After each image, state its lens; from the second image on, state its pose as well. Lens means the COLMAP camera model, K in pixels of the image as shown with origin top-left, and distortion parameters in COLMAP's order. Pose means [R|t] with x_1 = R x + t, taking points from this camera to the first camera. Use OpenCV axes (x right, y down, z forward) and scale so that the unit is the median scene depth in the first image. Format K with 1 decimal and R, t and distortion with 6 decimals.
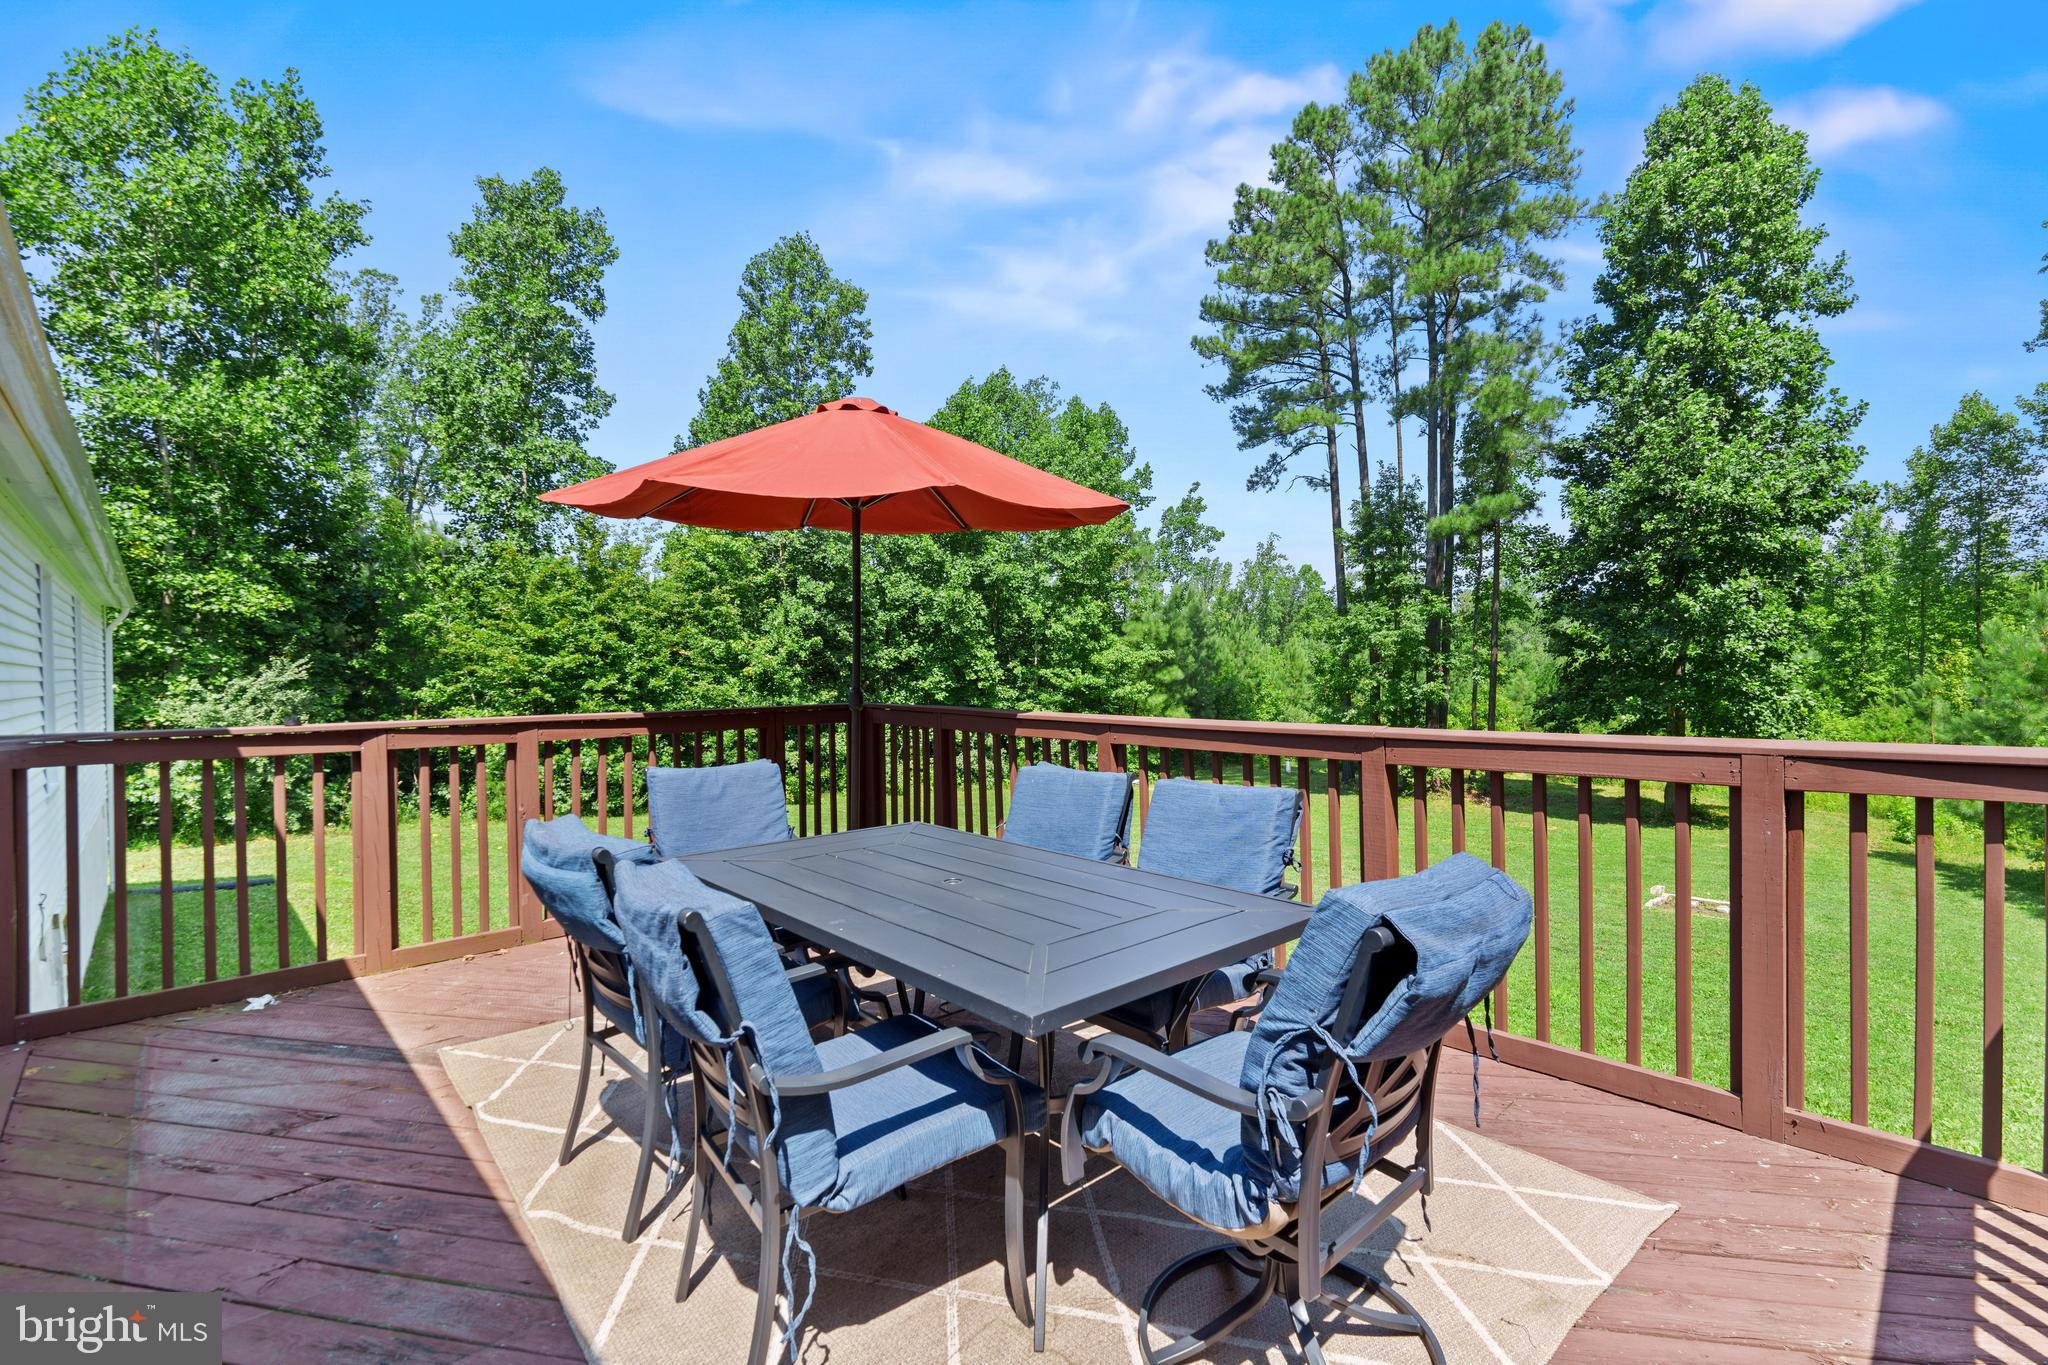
lens RADIAL K [[931.7, 0, 1022.9], [0, 931.7, 671.4], [0, 0, 1]] dist [-0.001970, -0.000540]
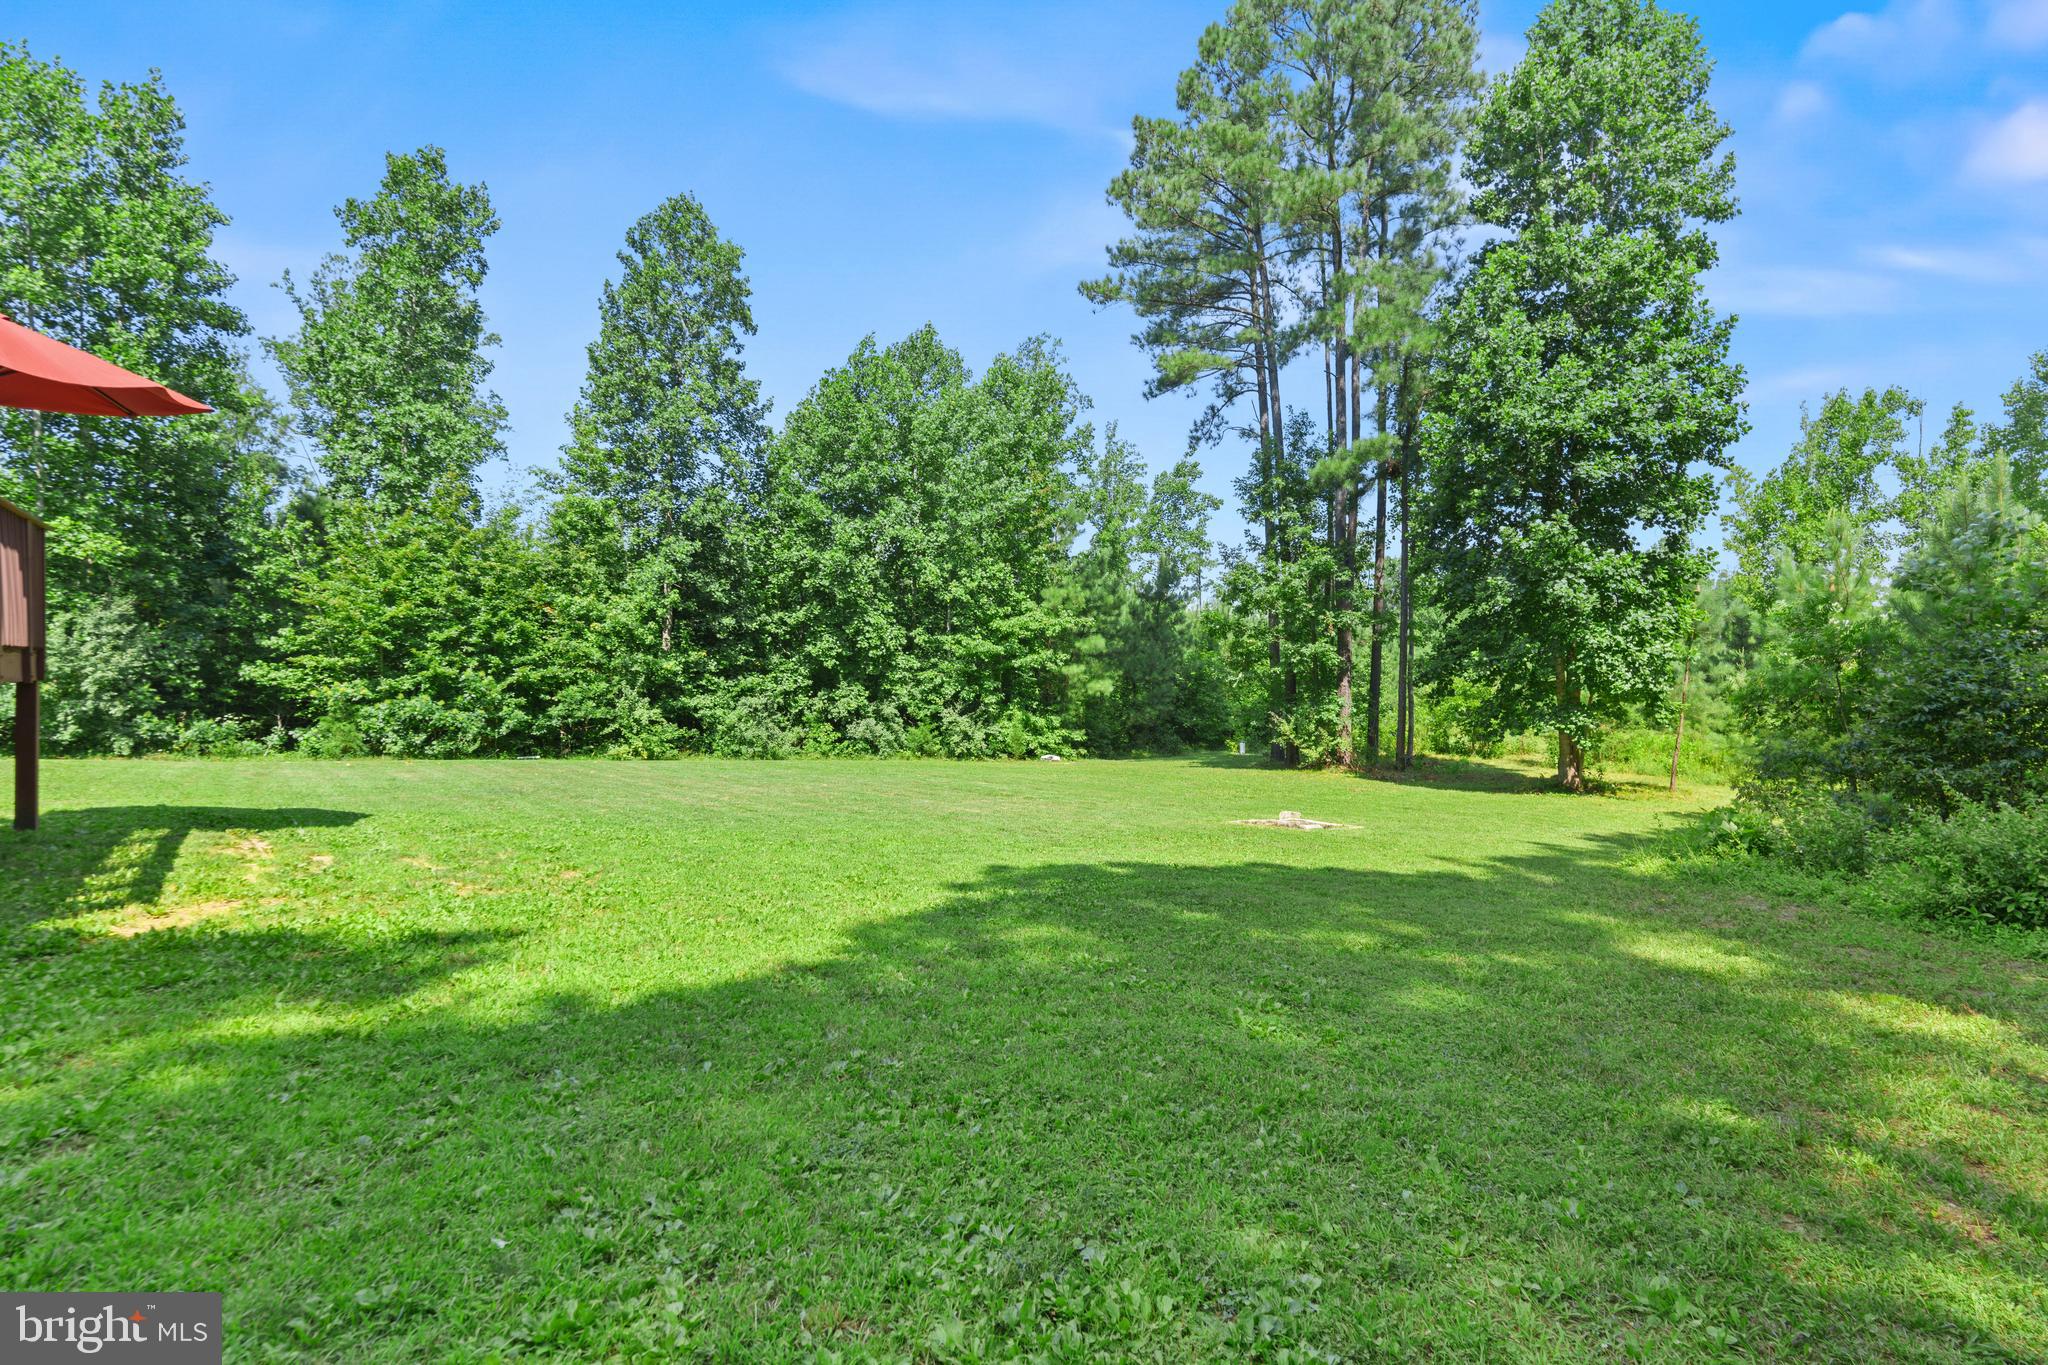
lens RADIAL K [[1060.1, 0, 1028.6], [0, 1060.1, 683.9], [0, 0, 1]] dist [-0.005841, 0.001531]
pose [[0.990955, 0.007546, -0.133982, 0.285896], [-0.007485, 0.999972, 0.000963, 0.050281], [0.133985, 0.000049, 0.990983, -0.070249]]
